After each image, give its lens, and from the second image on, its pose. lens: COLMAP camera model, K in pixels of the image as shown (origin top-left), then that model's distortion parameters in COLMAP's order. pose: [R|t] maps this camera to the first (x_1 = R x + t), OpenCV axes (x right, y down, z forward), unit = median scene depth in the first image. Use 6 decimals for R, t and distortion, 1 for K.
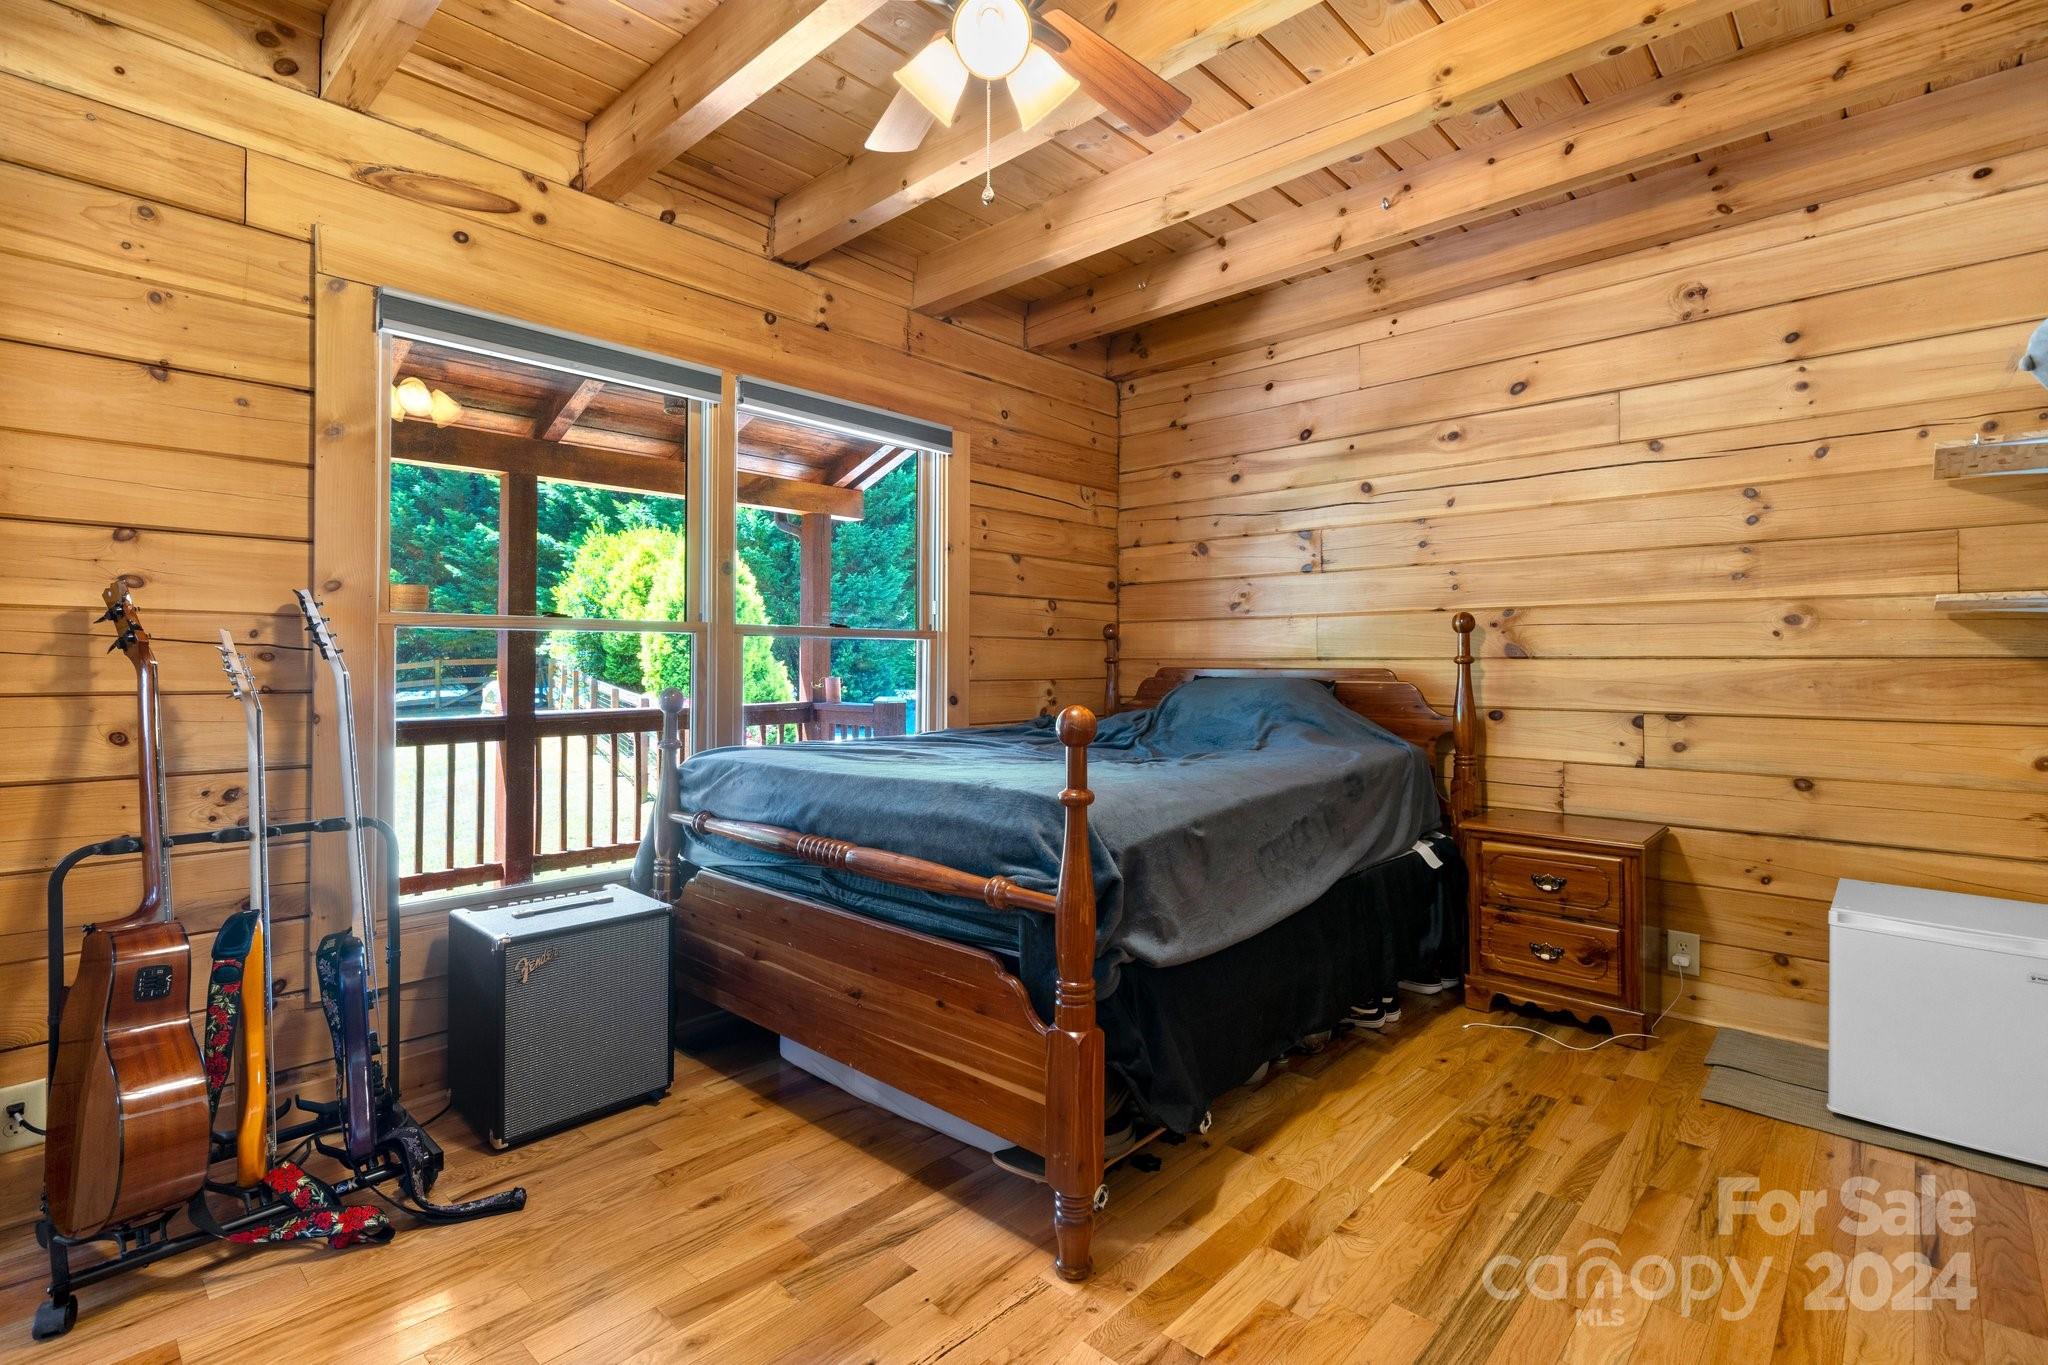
lens RADIAL K [[950.1, 0, 1013.9], [0, 950.1, 660.3], [0, 0, 1]] dist [0.001155, 0.000495]
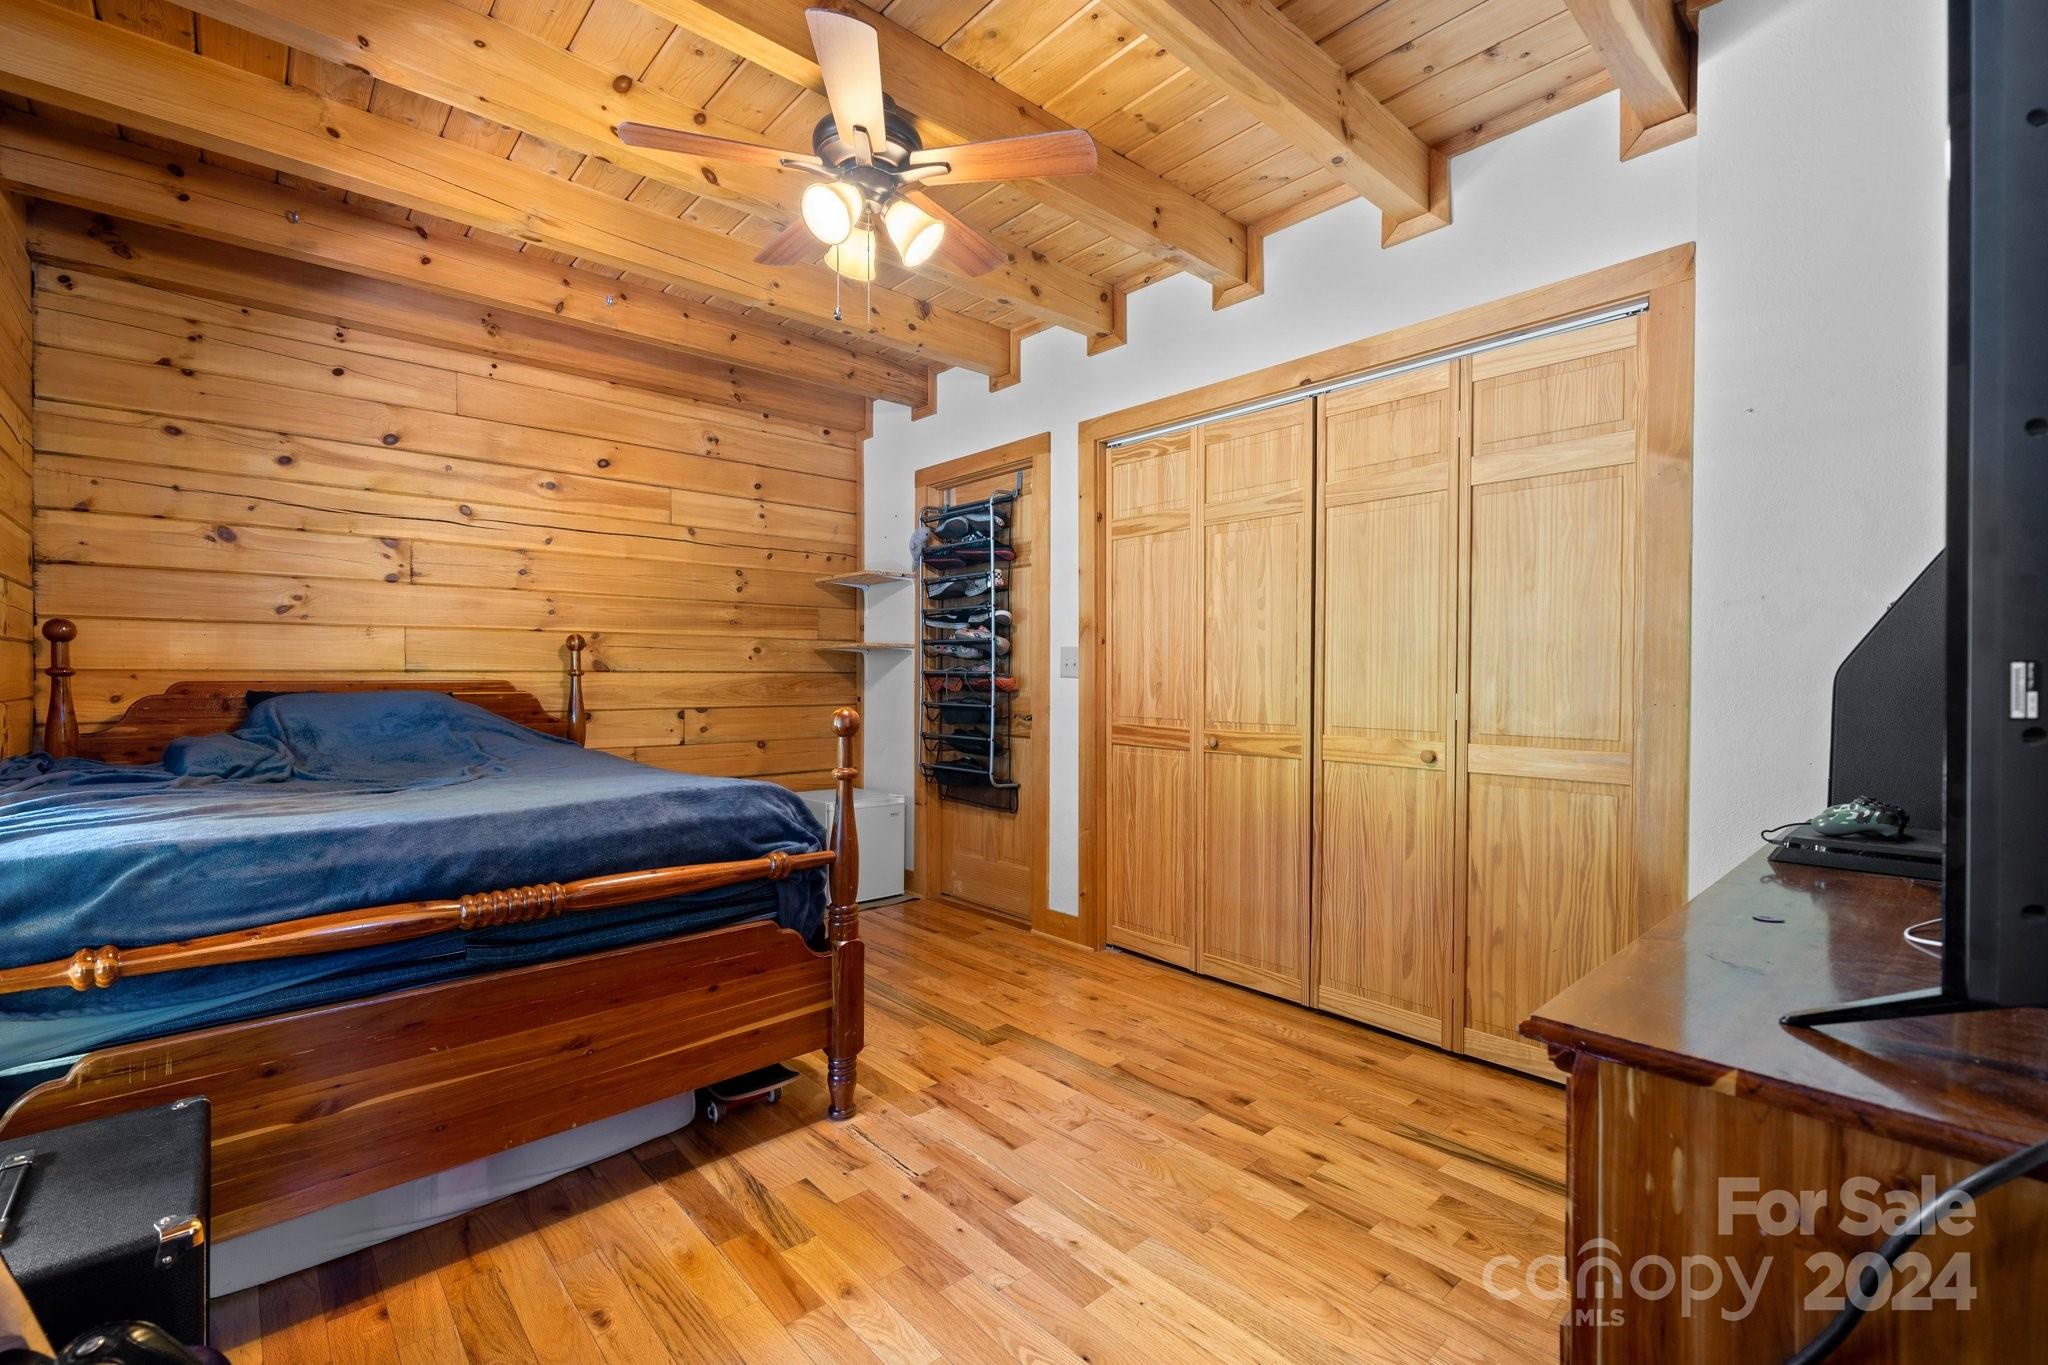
lens RADIAL K [[878.0, 0, 1011.3], [0, 878.0, 689.8], [0, 0, 1]] dist [0.001064, 0.000117]
pose [[0.090207, -0.016765, 0.995782, -0.637958], [-0.002979, 0.999849, 0.017103, 0.000325], [-0.995919, -0.004509, 0.090144, 0.347093]]
